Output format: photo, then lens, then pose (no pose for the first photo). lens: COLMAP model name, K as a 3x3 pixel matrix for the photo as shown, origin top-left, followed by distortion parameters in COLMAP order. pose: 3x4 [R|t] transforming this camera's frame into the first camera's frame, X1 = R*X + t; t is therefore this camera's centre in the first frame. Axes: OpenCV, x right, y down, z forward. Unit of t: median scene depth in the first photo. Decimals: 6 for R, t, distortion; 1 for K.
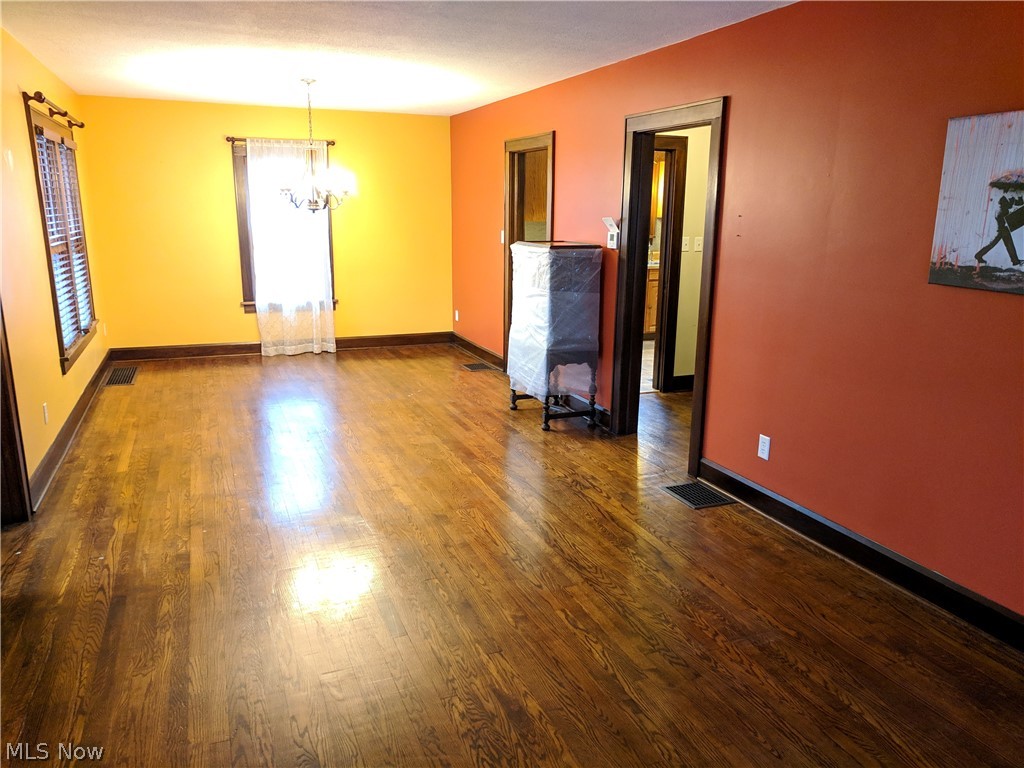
lens RADIAL K [[773.9, 0, 511.4], [0, 773.9, 389.6], [0, 0, 1]] dist [0.024535, 0.002954]
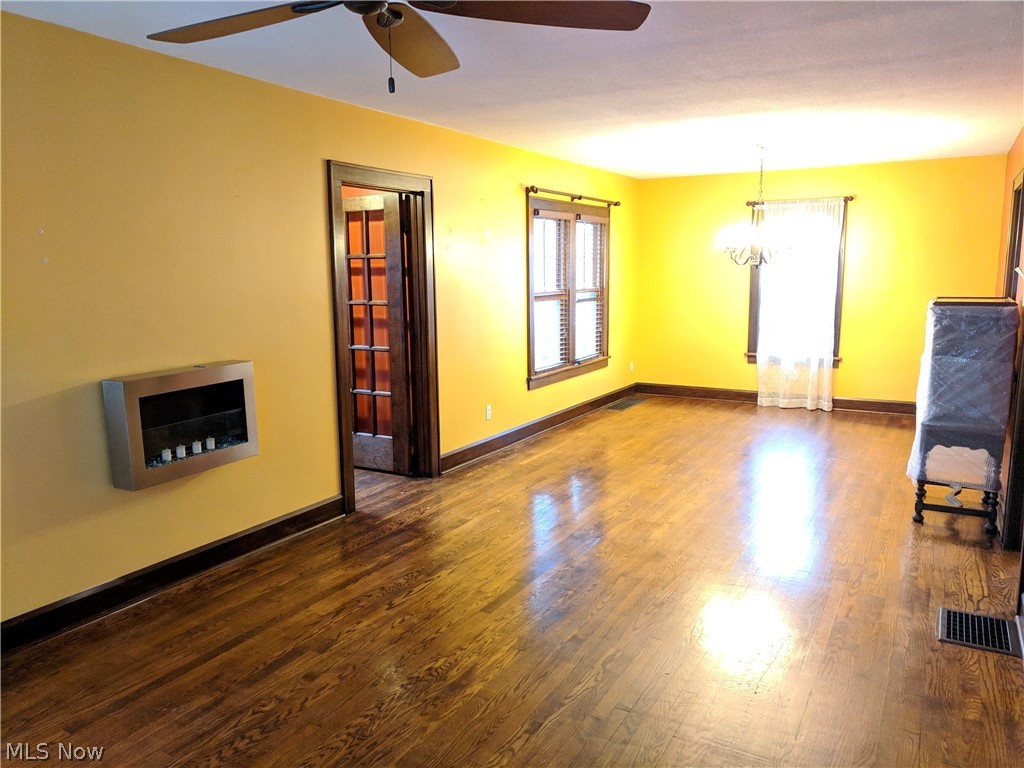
lens RADIAL K [[773.9, 0, 511.4], [0, 773.9, 389.6], [0, 0, 1]] dist [0.024535, 0.002954]
pose [[0.630074, 0.107890, -0.769004, 0.409739], [-0.167260, 0.985912, 0.001279, -0.015293], [0.758308, 0.127818, 0.639243, 0.119957]]
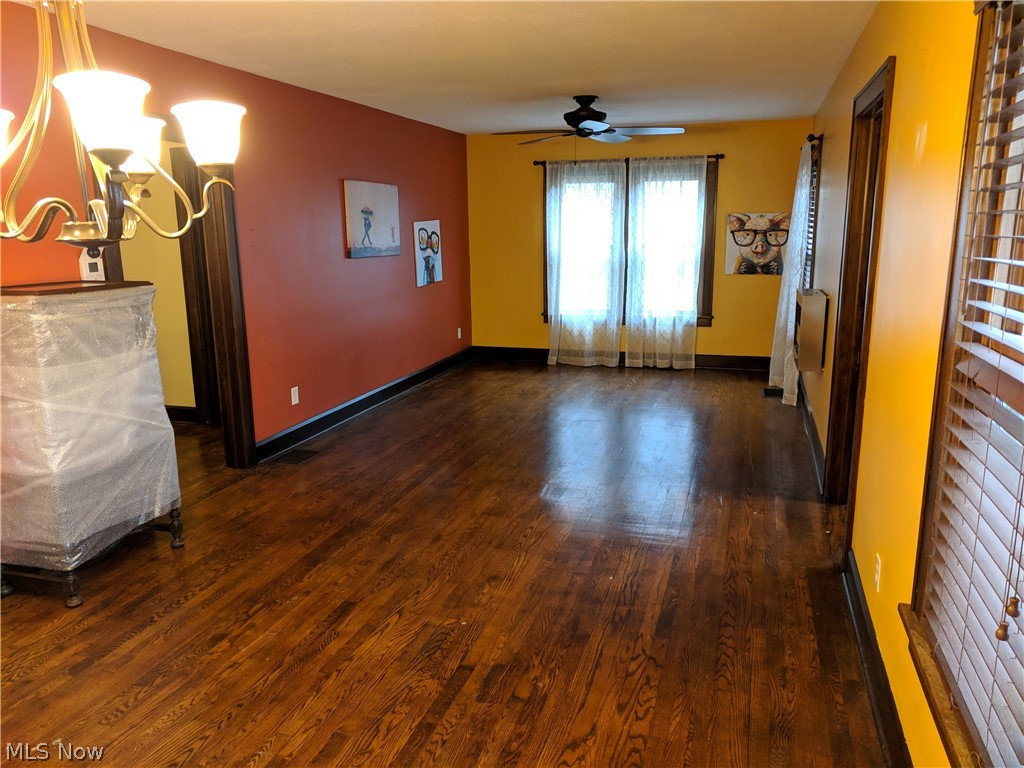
lens RADIAL K [[773.9, 0, 511.4], [0, 773.9, 389.6], [0, 0, 1]] dist [0.024535, 0.002954]
pose [[-0.778965, -0.132362, 0.612939, -0.609092], [0.150639, 0.909346, 0.387812, -0.307640], [-0.608705, 0.394424, -0.688409, 1.278765]]
